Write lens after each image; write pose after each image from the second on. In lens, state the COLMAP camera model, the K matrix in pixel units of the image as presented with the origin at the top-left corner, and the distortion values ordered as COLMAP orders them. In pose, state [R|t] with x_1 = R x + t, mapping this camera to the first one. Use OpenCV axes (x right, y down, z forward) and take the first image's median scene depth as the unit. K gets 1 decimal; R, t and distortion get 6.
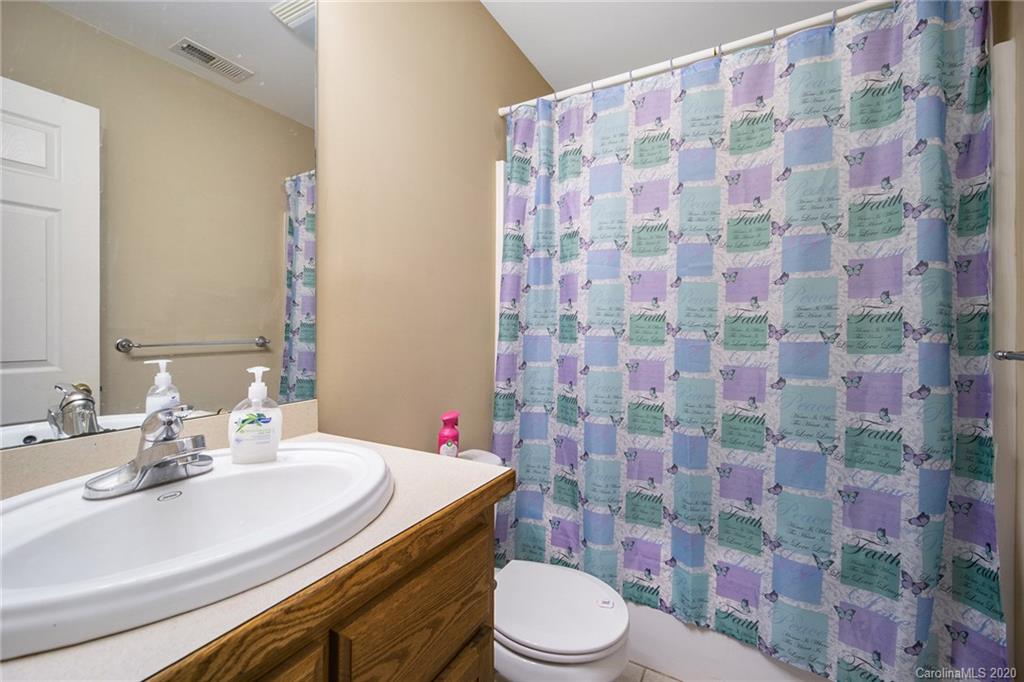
lens RADIAL K [[420.1, 0, 510.8], [0, 420.1, 336.2], [0, 0, 1]] dist [-0.019549, -0.000155]
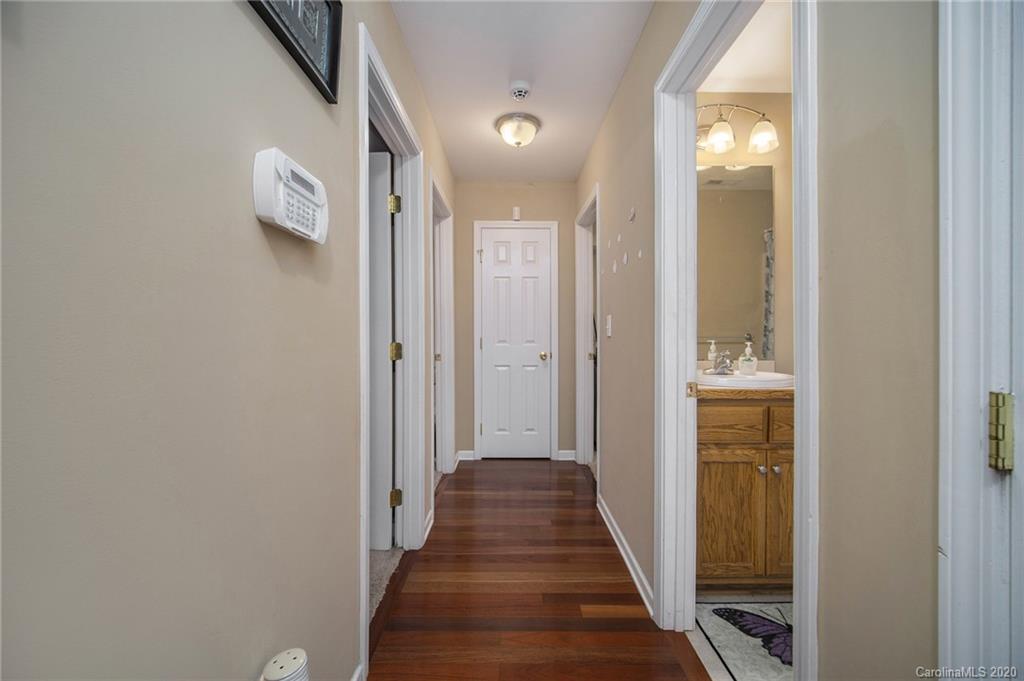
lens RADIAL K [[420.1, 0, 509.3], [0, 420.1, 333.6], [0, 0, 1]] dist [-0.019549, -0.000155]
pose [[0.492642, 0.002810, -0.870228, 0.343622], [-0.010517, 0.999941, -0.002725, 0.013573], [0.870169, 0.010495, 0.492642, -0.587673]]
